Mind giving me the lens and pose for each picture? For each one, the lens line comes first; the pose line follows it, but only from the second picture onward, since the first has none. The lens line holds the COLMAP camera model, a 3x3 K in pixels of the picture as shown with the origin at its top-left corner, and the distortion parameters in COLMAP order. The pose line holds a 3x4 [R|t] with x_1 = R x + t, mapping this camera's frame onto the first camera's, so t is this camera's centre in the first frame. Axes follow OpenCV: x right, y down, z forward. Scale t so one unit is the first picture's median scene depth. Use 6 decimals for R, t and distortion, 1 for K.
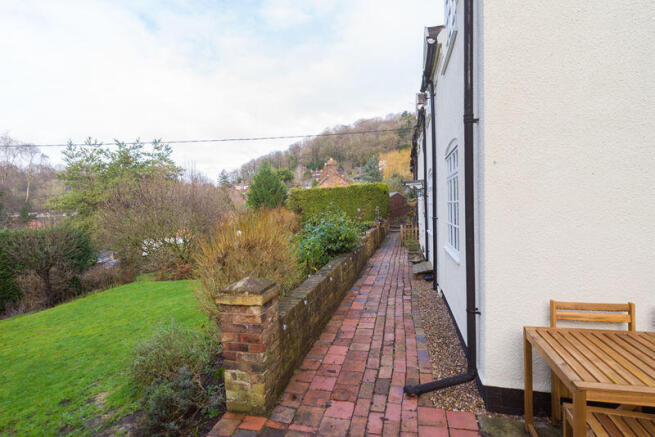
lens RADIAL K [[320.6, 0, 327.7], [0, 320.6, 216.3], [0, 0, 1]] dist [-0.002846, 0.000106]
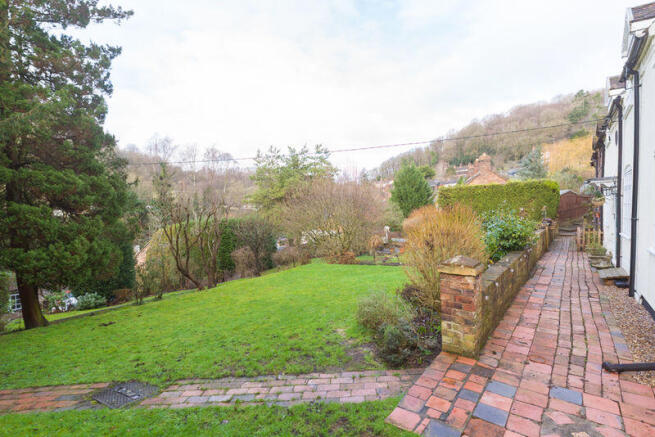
lens RADIAL K [[320.6, 0, 328.0], [0, 320.6, 216.4], [0, 0, 1]] dist [-0.002846, 0.000106]
pose [[0.912413, 0.032561, -0.407973, -0.060304], [-0.029280, 0.999469, 0.014288, 0.006422], [0.408222, -0.001091, 0.912882, -0.127488]]
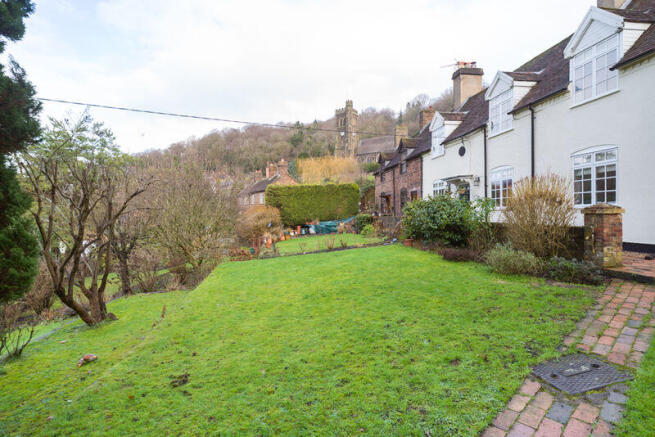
lens RADIAL K [[320.6, 0, 327.7], [0, 320.6, 215.7], [0, 0, 1]] dist [-0.002846, 0.000106]
pose [[0.935382, 0.009420, 0.353515, -0.734908], [-0.001036, 0.999714, -0.023897, 0.090626], [-0.353639, 0.021986, 0.935124, -0.077688]]
